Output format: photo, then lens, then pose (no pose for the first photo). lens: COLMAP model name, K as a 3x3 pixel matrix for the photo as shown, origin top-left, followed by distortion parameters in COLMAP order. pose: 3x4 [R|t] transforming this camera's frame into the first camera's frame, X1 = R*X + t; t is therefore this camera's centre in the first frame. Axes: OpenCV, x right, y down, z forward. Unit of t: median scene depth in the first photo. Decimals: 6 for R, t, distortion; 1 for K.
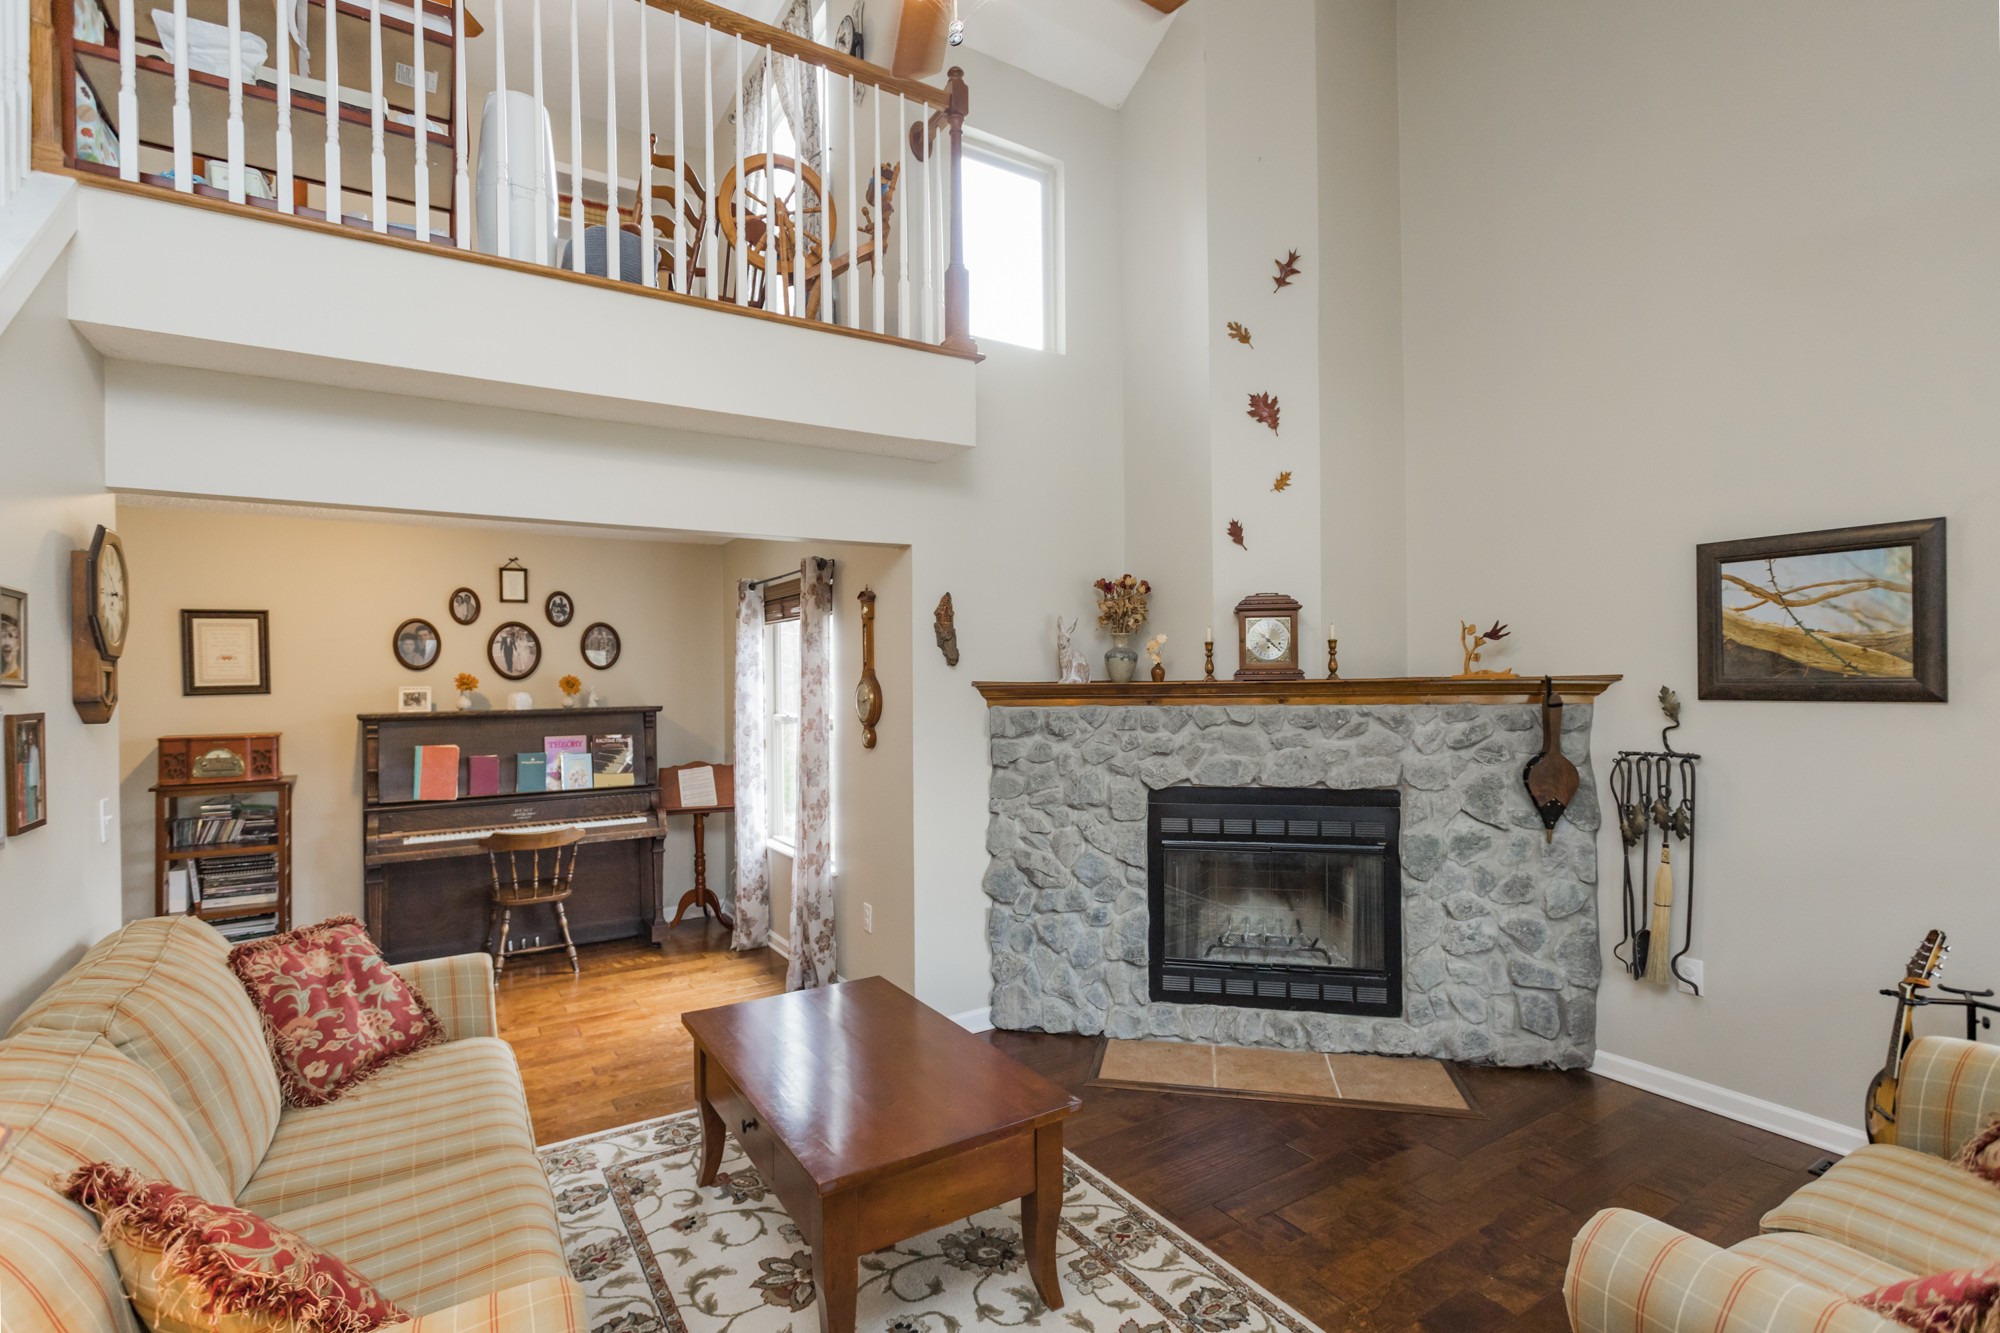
lens RADIAL K [[973.9, 0, 997.3], [0, 973.9, 703.5], [0, 0, 1]] dist [0.003825, 0.000722]
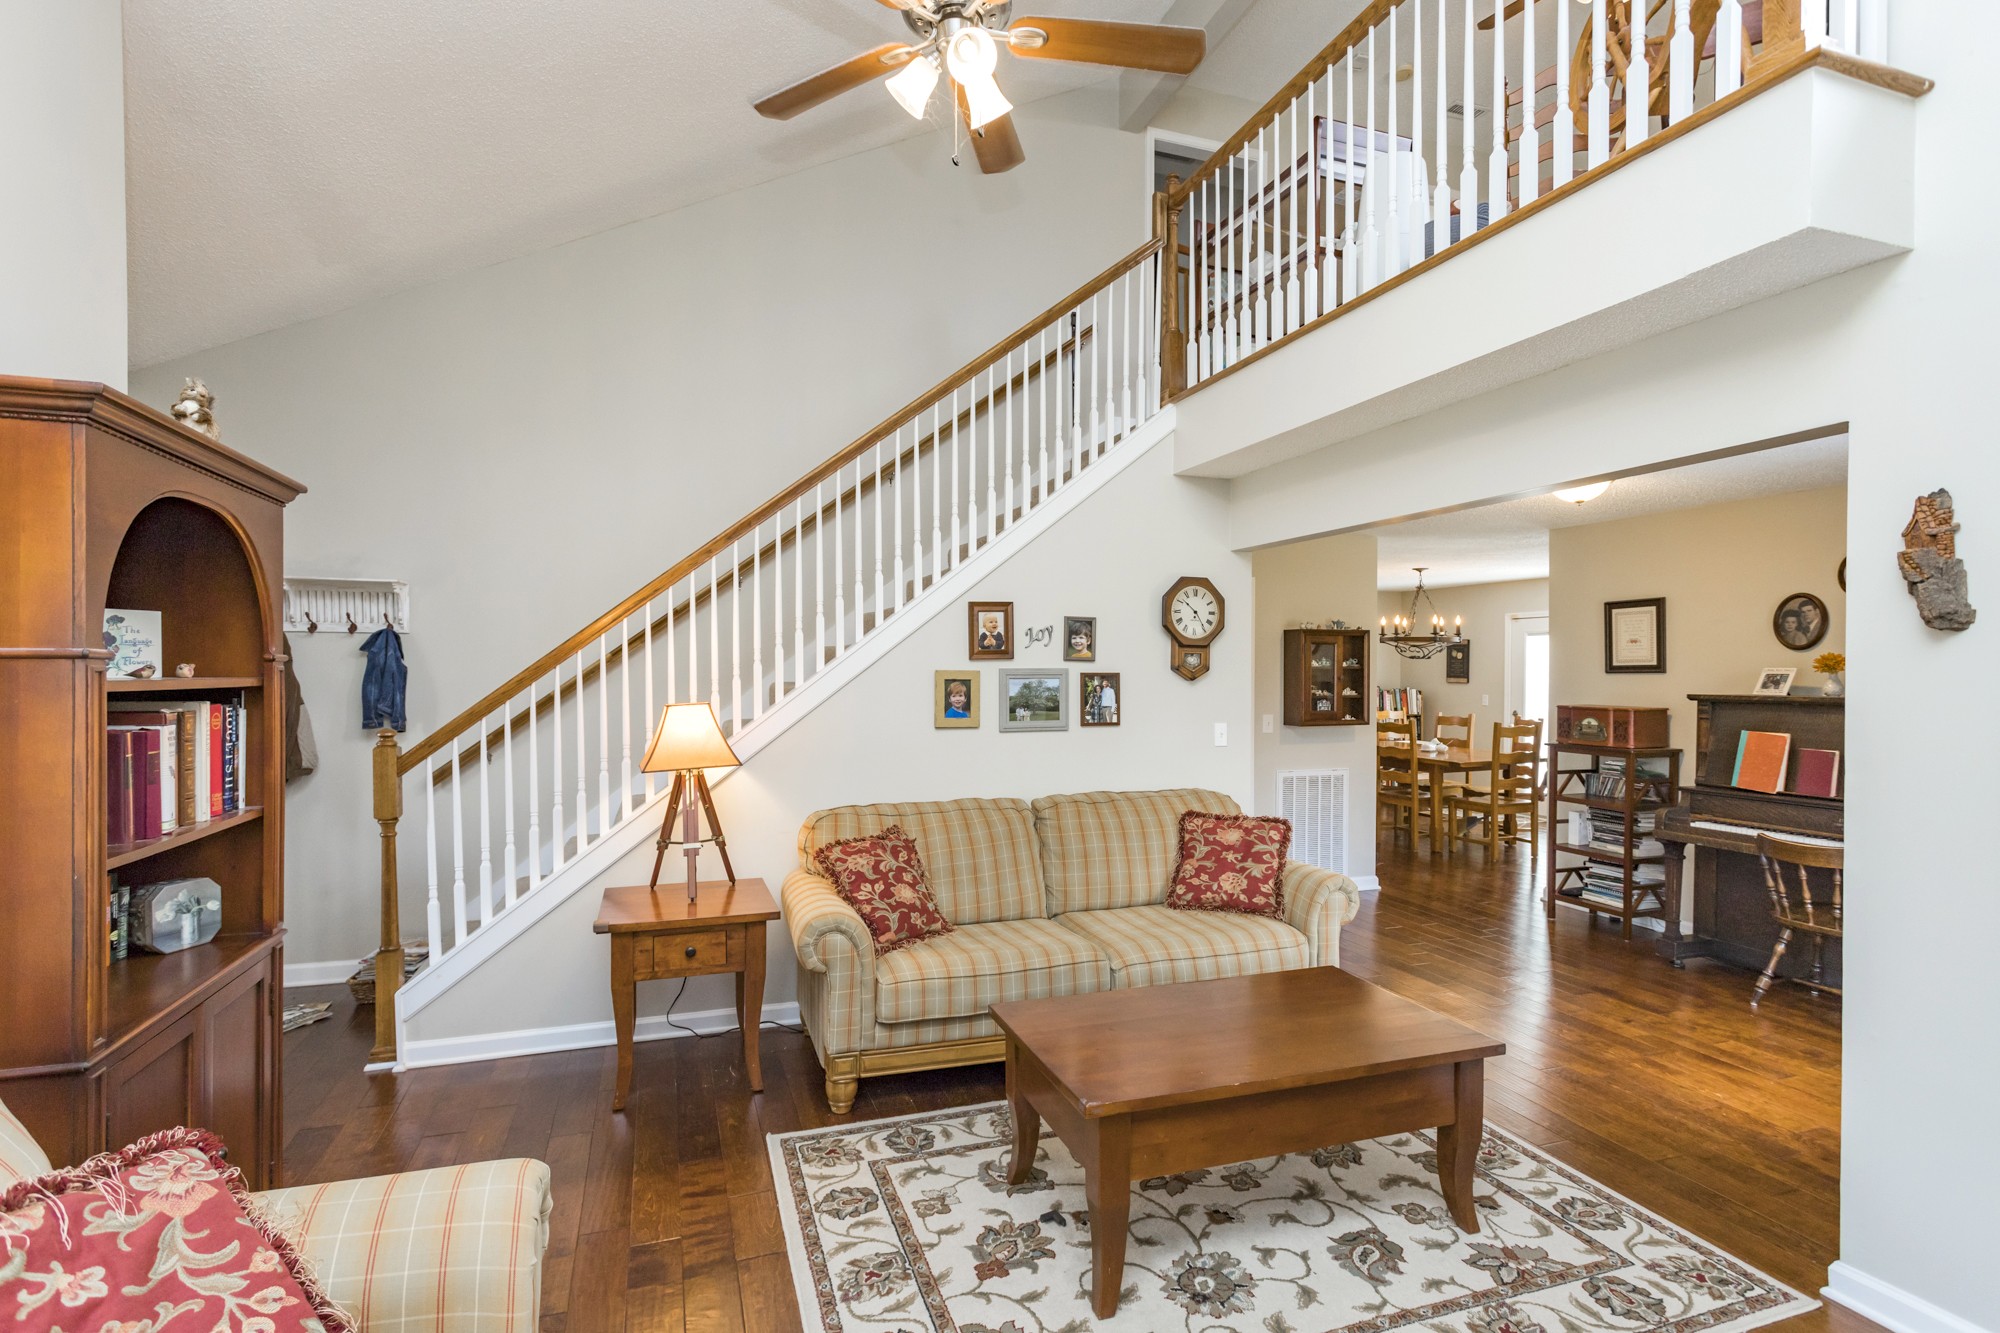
lens RADIAL K [[933.3, 0, 1005.1], [0, 933.3, 679.7], [0, 0, 1]] dist [0.004088, 0.001289]
pose [[-0.211974, 0.019230, -0.977086, 0.650170], [-0.028601, 0.999256, 0.025871, -0.012366], [0.976857, 0.033429, -0.211267, 0.725663]]
